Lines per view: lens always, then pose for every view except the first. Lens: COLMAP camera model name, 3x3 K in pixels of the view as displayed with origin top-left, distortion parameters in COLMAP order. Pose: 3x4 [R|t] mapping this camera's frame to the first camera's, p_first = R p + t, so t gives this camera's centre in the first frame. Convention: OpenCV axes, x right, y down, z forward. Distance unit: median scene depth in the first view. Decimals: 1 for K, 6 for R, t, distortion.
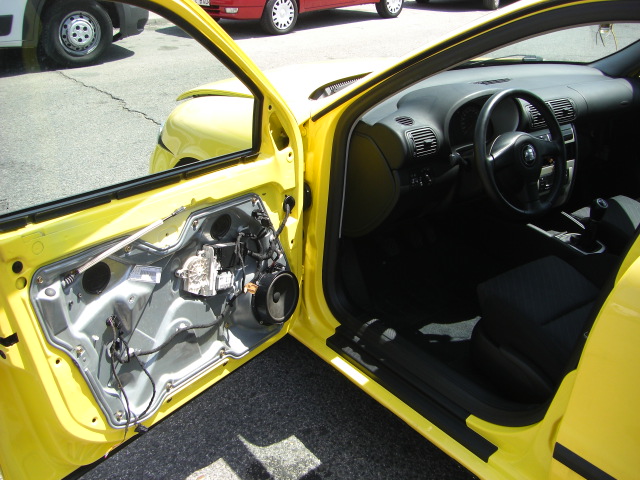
lens RADIAL K [[722.7, 0, 318.0], [0, 722.7, 228.5], [0, 0, 1]] dist [-0.198362, 0.168315]
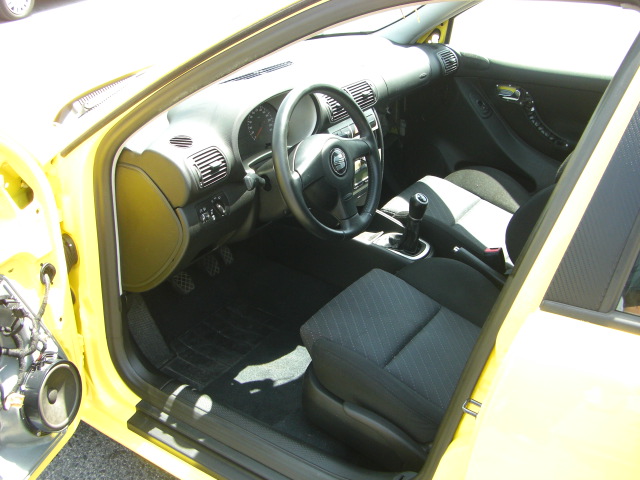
lens RADIAL K [[722.7, 0, 318.0], [0, 722.7, 228.5], [0, 0, 1]] dist [-0.198362, 0.168315]
pose [[0.942166, -0.157561, 0.295799, 0.015494], [0.142813, 0.987203, 0.070963, -0.089575], [-0.303194, -0.024615, 0.952611, 0.209449]]
